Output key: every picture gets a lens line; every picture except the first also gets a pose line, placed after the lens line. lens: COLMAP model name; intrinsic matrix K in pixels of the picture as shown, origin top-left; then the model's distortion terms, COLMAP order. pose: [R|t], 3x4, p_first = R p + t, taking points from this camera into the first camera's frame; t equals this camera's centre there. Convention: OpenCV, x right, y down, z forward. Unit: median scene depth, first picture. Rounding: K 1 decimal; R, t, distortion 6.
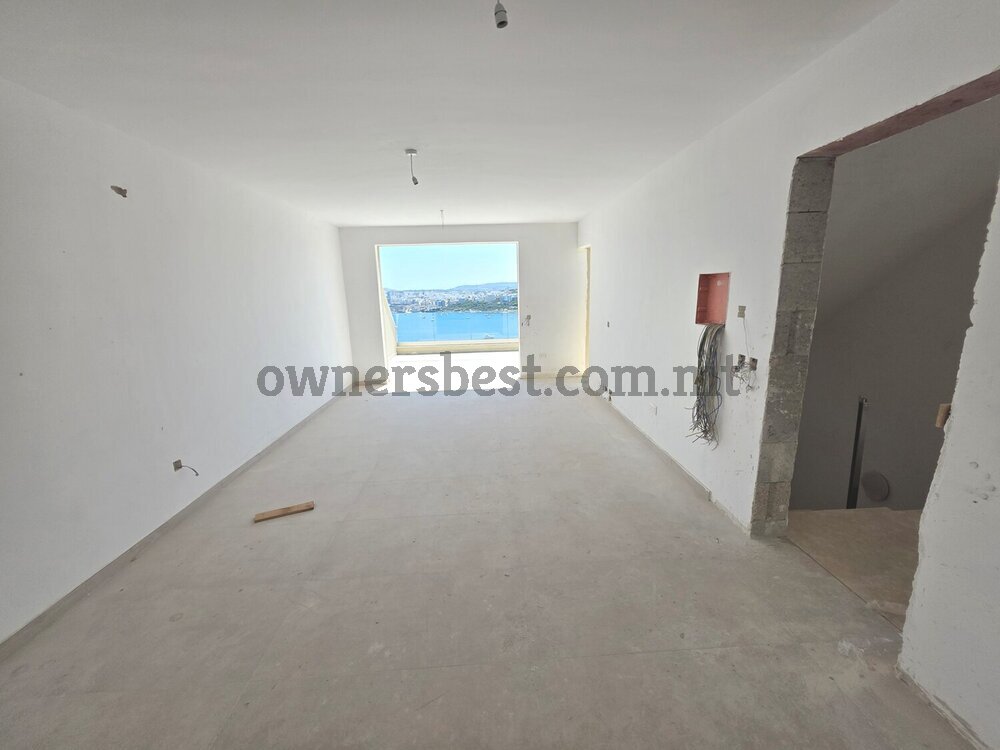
lens RADIAL K [[399.3, 0, 500.0], [0, 399.3, 375.0], [0, 0, 1]] dist [0.002899, -0.000633]
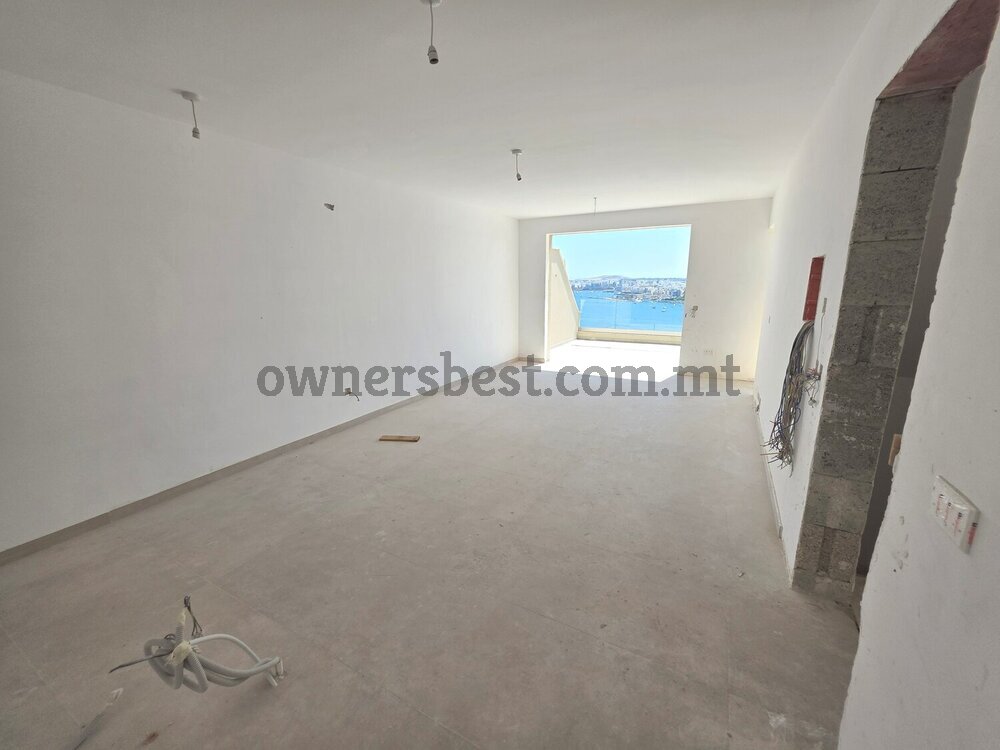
lens RADIAL K [[403.2, 0, 510.8], [0, 403.2, 371.8], [0, 0, 1]] dist [0.001876, -0.000035]
pose [[0.858393, 0.131773, -0.495779, 0.508088], [-0.122324, 0.991146, 0.051644, 0.005178], [0.498194, 0.016315, 0.866912, 0.010775]]
